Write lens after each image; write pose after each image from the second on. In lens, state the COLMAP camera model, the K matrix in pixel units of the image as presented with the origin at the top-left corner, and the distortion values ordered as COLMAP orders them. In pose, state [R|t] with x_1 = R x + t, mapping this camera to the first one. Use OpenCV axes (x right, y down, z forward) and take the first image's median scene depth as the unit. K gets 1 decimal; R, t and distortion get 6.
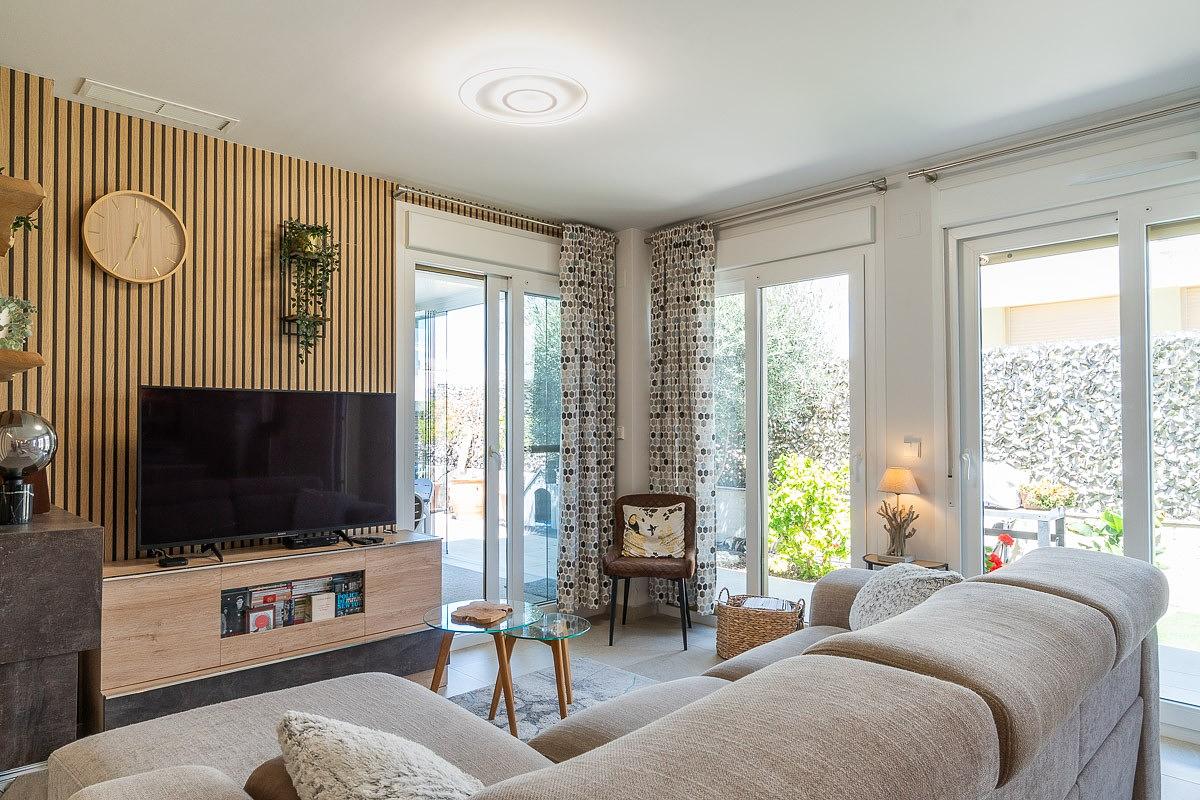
lens RADIAL K [[733.3, 0, 586.9], [0, 733.3, 413.1], [0, 0, 1]] dist [-0.000983, -0.000344]
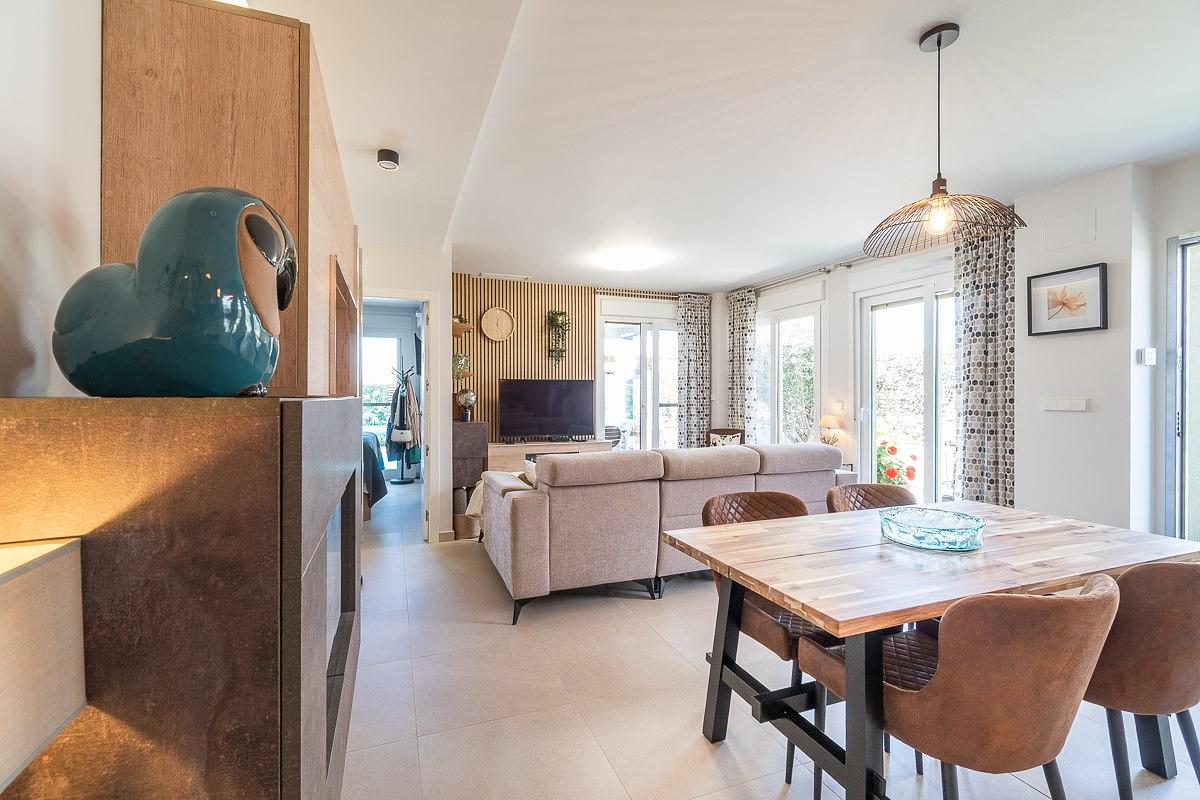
lens RADIAL K [[523.0, 0, 586.0], [0, 523.0, 396.1], [0, 0, 1]] dist [0.000550, 0.000544]
pose [[0.921182, 0.002322, -0.389125, 0.301185], [0.005775, 0.999790, 0.019637, -0.006369], [0.389090, -0.020337, 0.920975, -0.452571]]
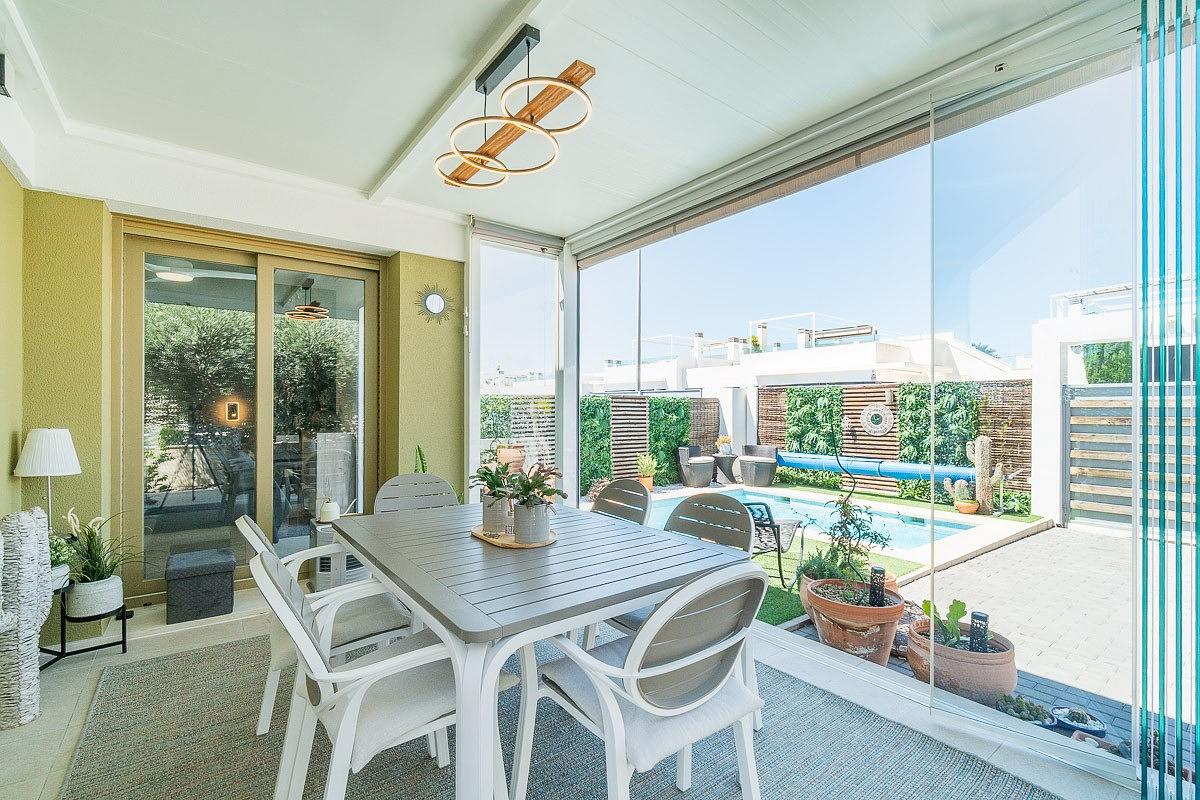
lens RADIAL K [[533.2, 0, 596.7], [0, 533.2, 410.7], [0, 0, 1]] dist [0.002897, -0.000101]
pose [[-0.107314, 0.004761, -0.994214, -0.046473], [0.011885, 0.999923, 0.003505, 0.045934], [0.994154, -0.011440, -0.107362, 1.369917]]
